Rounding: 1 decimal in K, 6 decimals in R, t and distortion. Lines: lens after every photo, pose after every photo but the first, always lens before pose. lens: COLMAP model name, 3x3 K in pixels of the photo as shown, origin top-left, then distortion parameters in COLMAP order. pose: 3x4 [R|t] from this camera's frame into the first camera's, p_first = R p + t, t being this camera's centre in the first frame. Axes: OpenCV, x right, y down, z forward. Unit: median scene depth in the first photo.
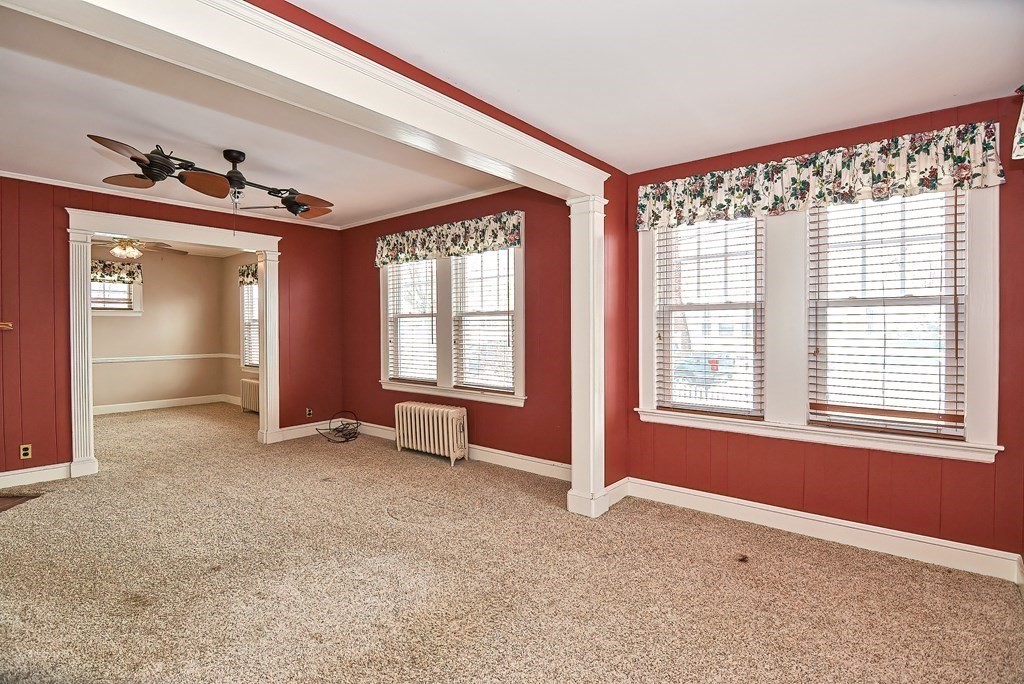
lens RADIAL K [[503.3, 0, 511.1], [0, 503.3, 336.7], [0, 0, 1]] dist [-0.001092, -0.014054]
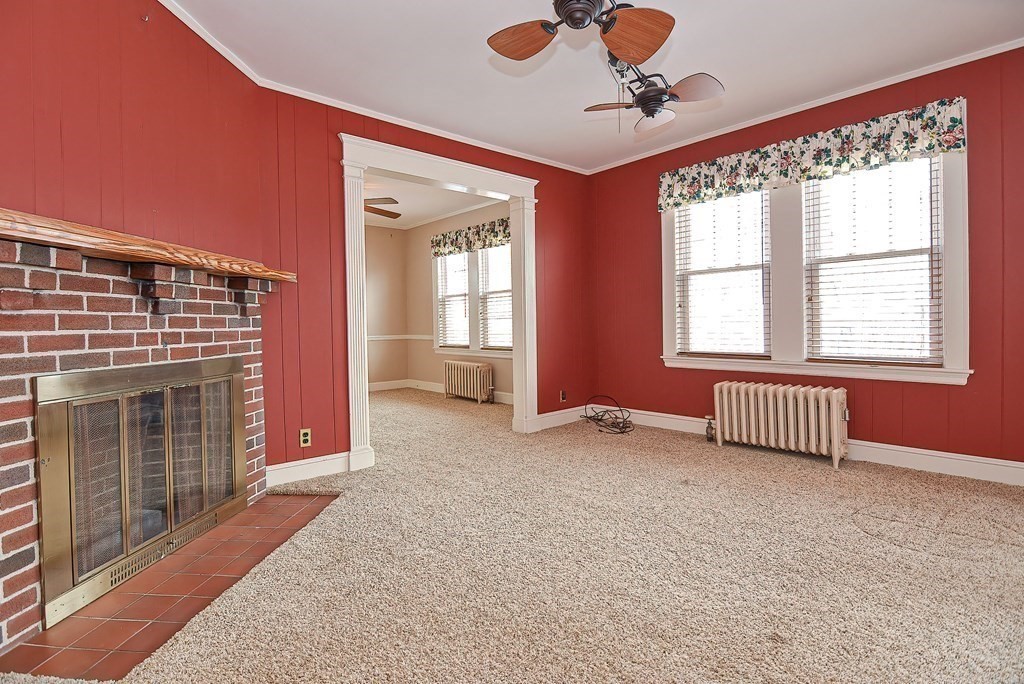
lens RADIAL K [[508.4, 0, 508.4], [0, 508.4, 335.4], [0, 0, 1]] dist [-0.003595, -0.012235]
pose [[0.987356, -0.010928, -0.158139, -0.439454], [0.012164, 0.999903, 0.006850, 0.054731], [0.158049, -0.008687, 0.987393, 0.204891]]
